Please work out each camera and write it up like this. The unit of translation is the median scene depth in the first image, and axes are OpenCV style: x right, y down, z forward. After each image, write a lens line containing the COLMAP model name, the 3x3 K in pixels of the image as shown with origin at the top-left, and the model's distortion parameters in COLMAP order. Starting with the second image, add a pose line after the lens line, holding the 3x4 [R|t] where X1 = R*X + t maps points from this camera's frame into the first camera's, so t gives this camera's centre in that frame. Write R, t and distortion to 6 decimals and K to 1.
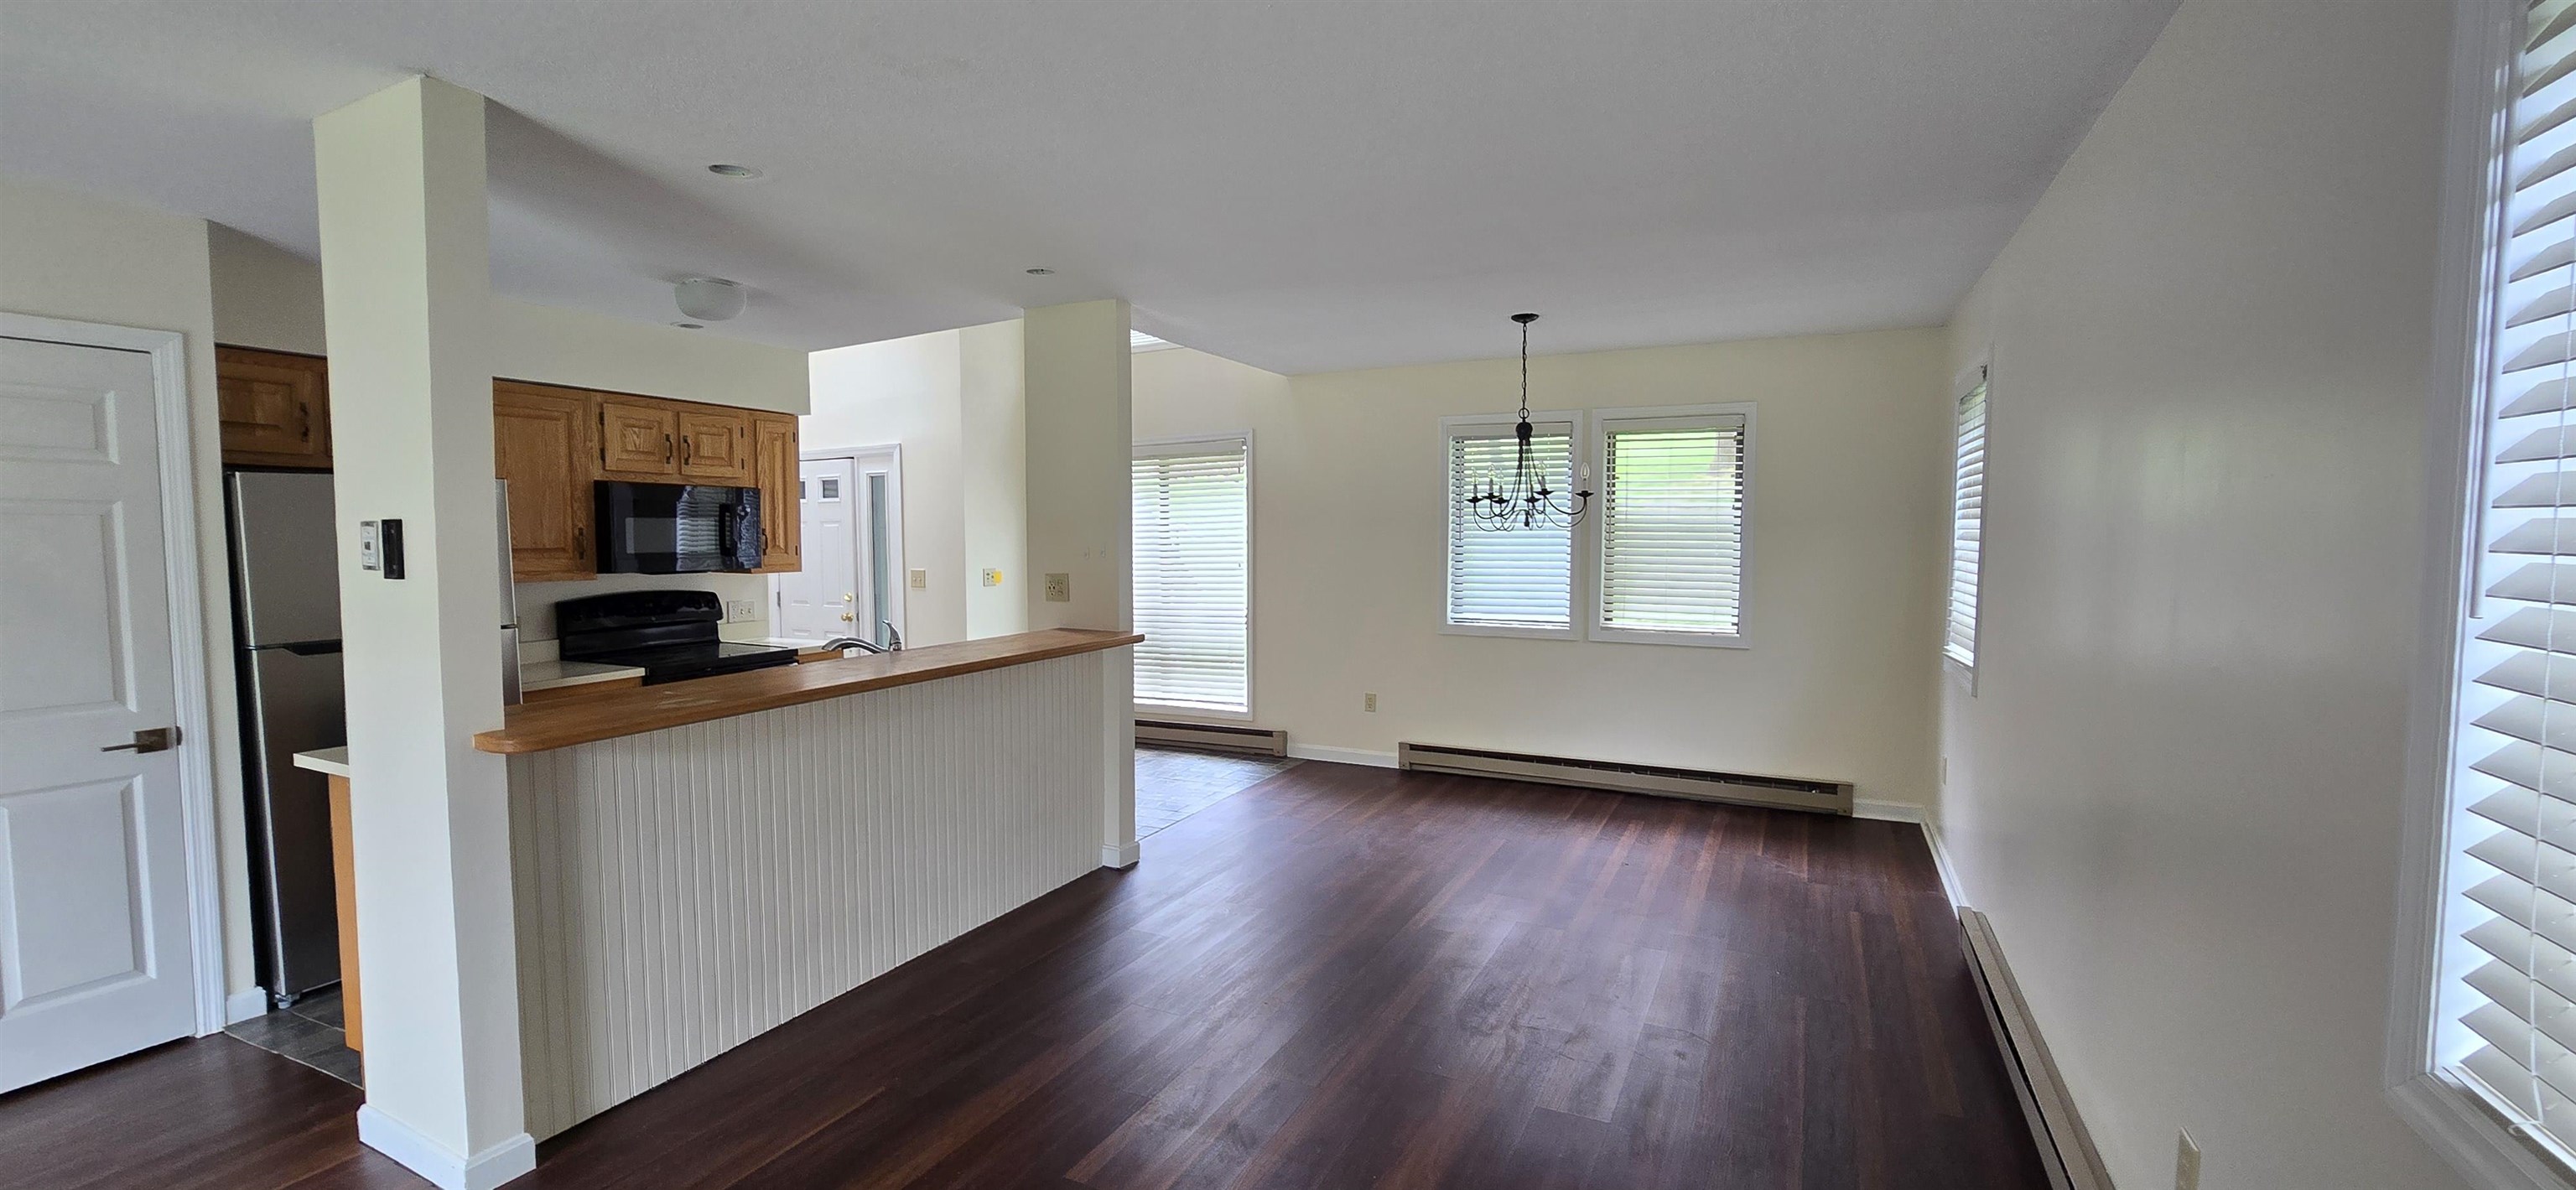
lens RADIAL K [[1060.2, 0, 1288.8], [0, 1060.2, 598.6], [0, 0, 1]] dist [-0.004384, 0.000653]
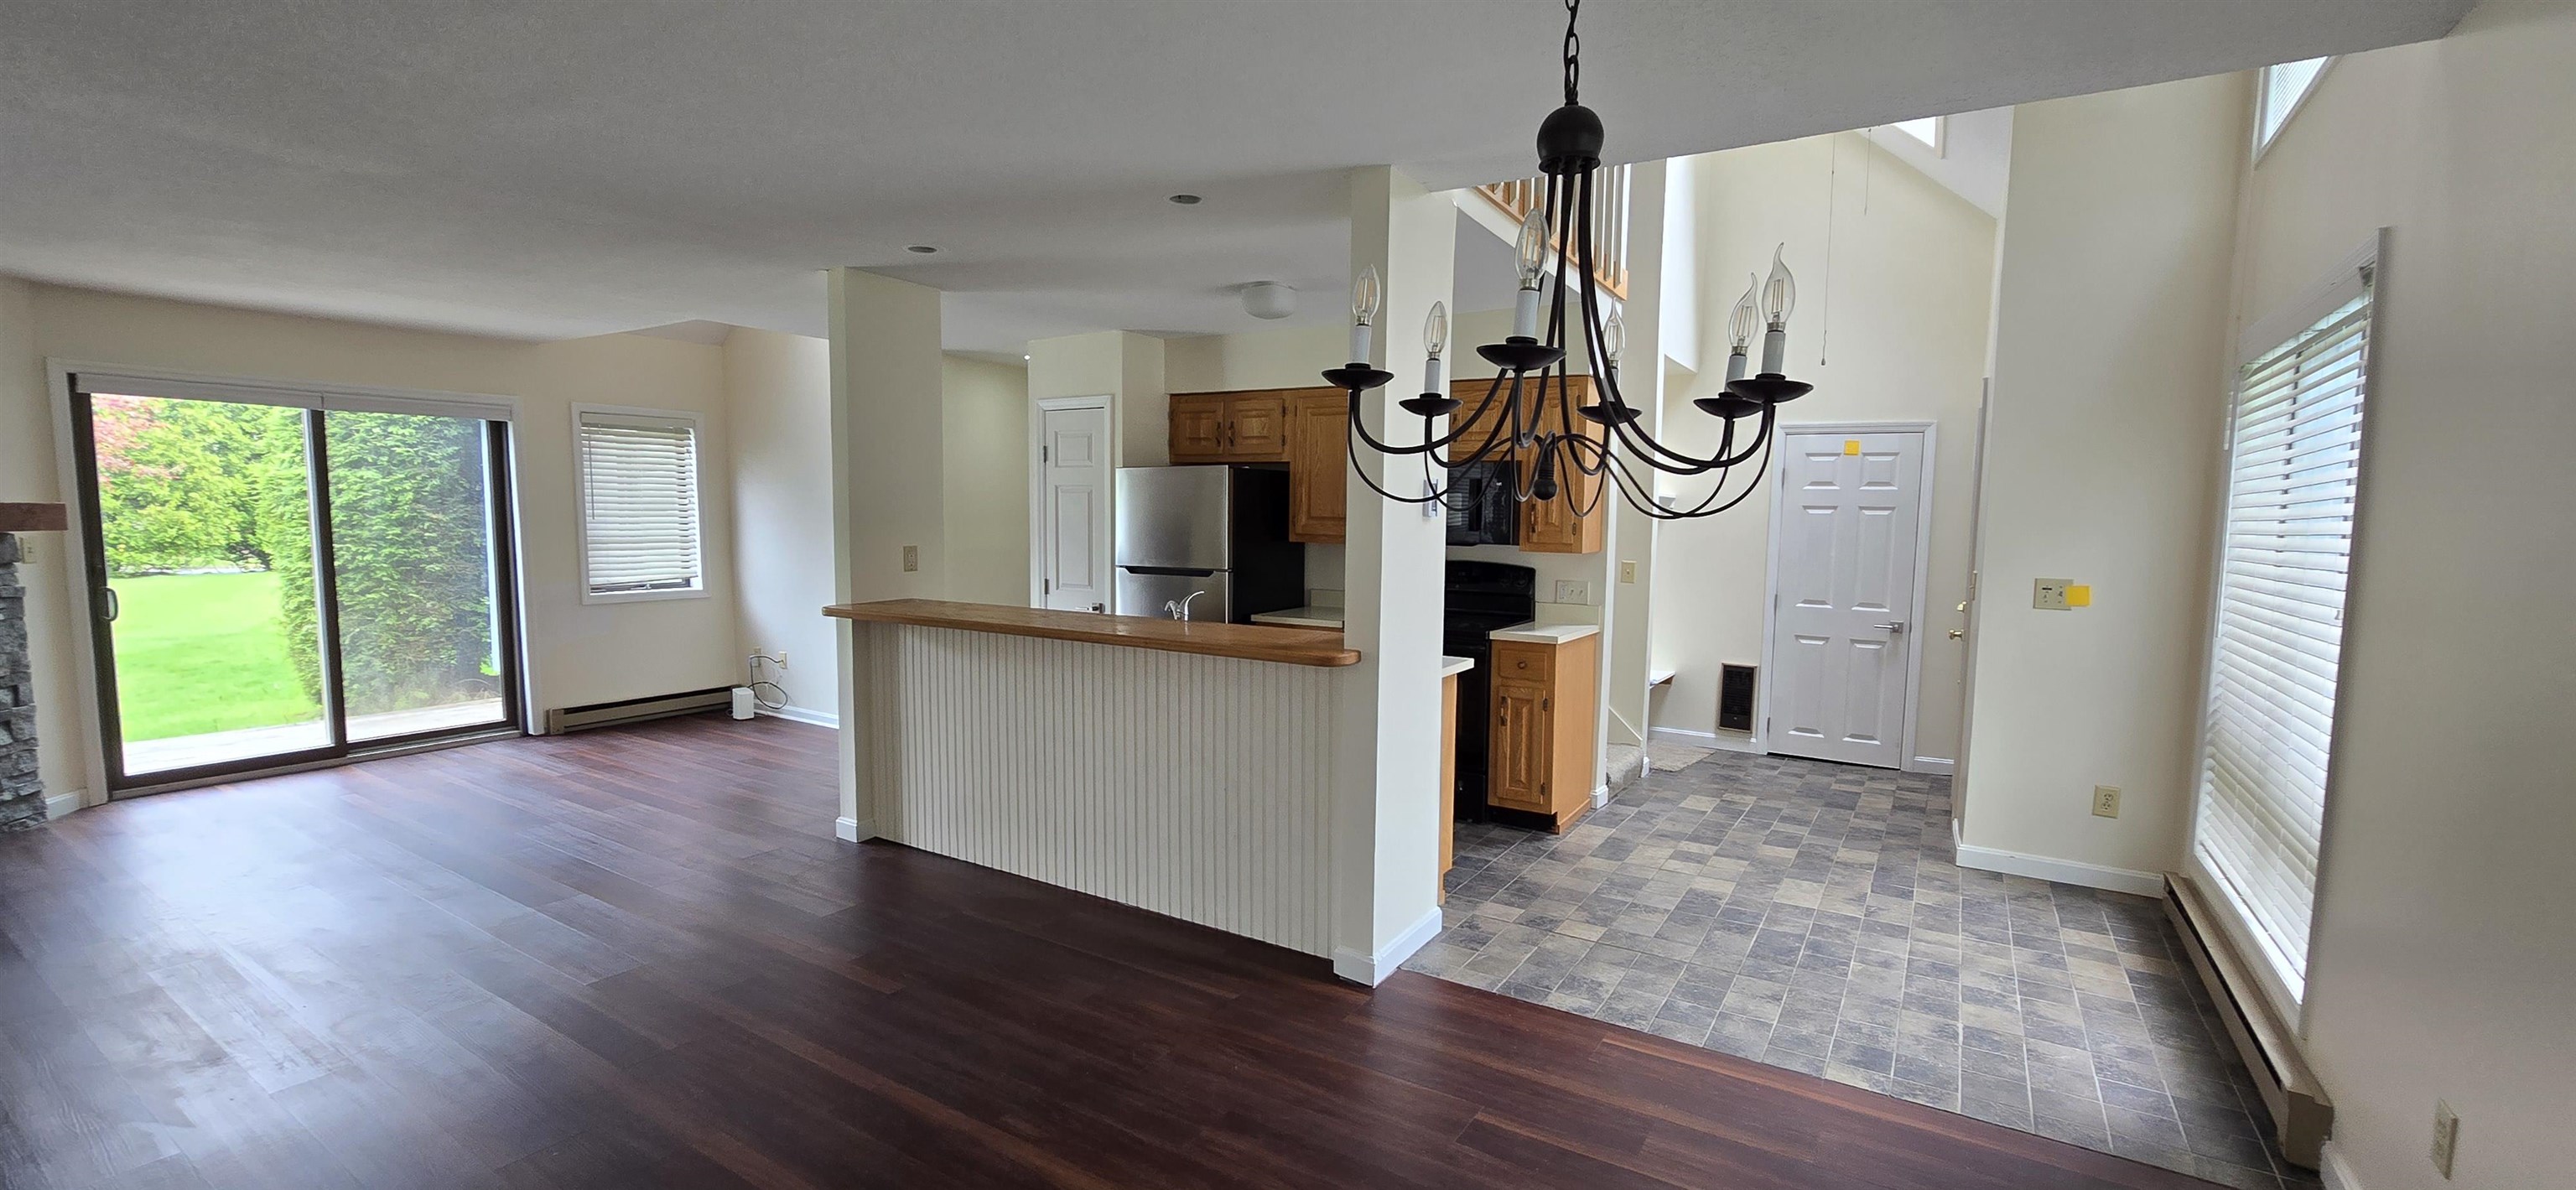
lens RADIAL K [[1060.2, 0, 1285.3], [0, 1060.2, 594.4], [0, 0, 1]] dist [-0.004384, 0.000653]
pose [[-0.113182, 0.085523, -0.989887, 0.482260], [-0.076148, 0.992612, 0.094465, -0.060371], [0.990652, 0.086070, -0.105833, 0.913115]]
